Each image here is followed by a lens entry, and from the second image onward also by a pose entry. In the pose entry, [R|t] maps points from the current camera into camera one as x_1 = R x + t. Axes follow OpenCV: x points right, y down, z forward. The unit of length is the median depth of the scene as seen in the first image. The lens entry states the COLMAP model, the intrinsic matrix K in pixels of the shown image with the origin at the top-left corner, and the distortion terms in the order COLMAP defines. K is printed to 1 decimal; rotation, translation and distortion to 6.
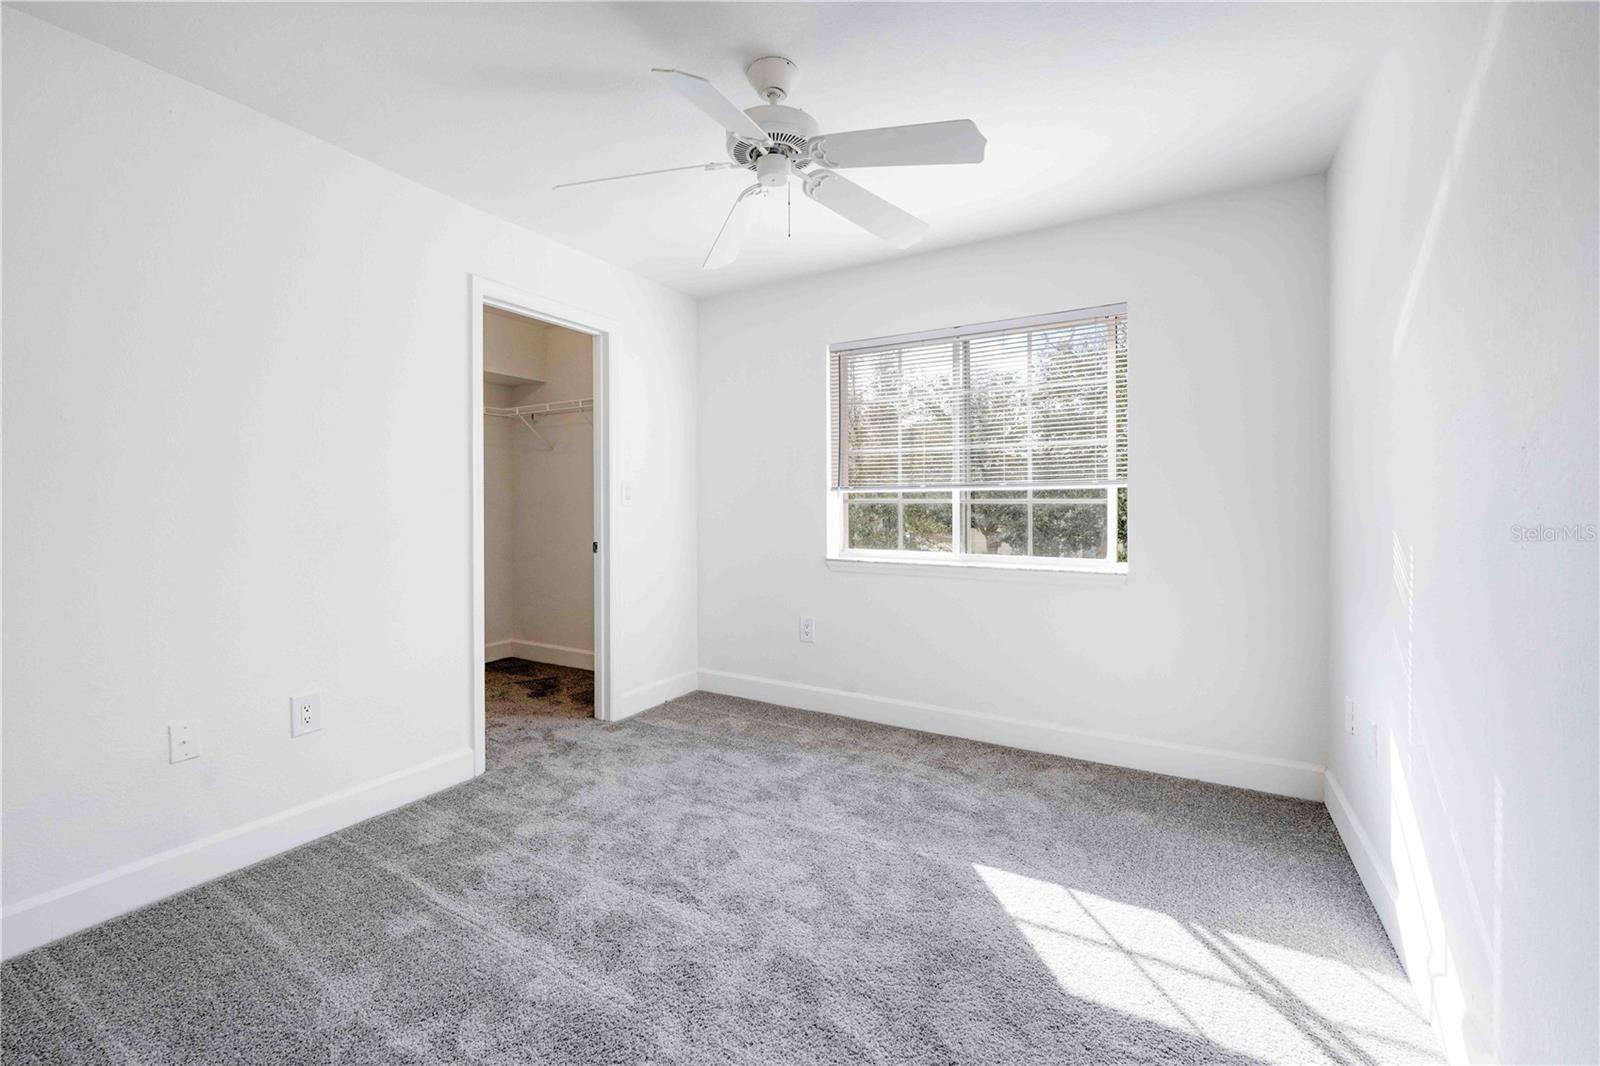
lens RADIAL K [[648.4, 0, 795.6], [0, 648.4, 503.1], [0, 0, 1]] dist [-0.001918, 0.000085]
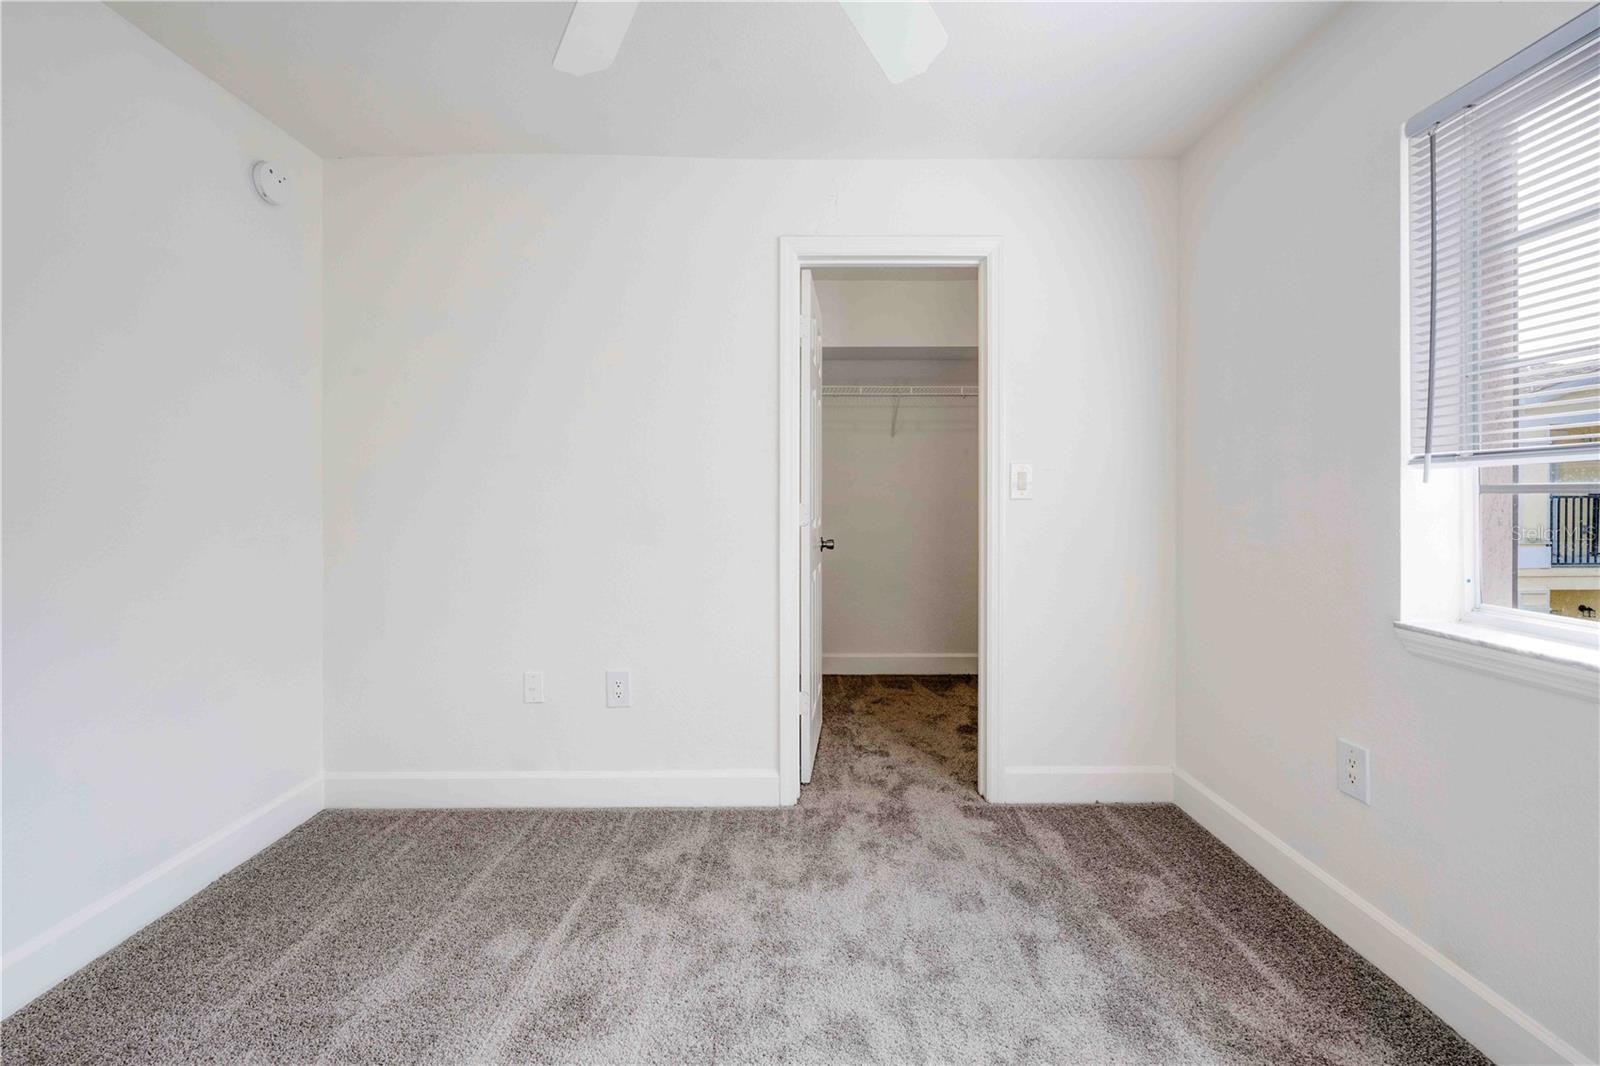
lens RADIAL K [[648.4, 0, 795.6], [0, 648.4, 503.1], [0, 0, 1]] dist [-0.001918, 0.000085]
pose [[0.520826, 0.009485, -0.853610, 0.252028], [-0.001094, 0.999945, 0.010444, 0.001632], [0.853662, -0.004506, 0.520808, 0.534552]]
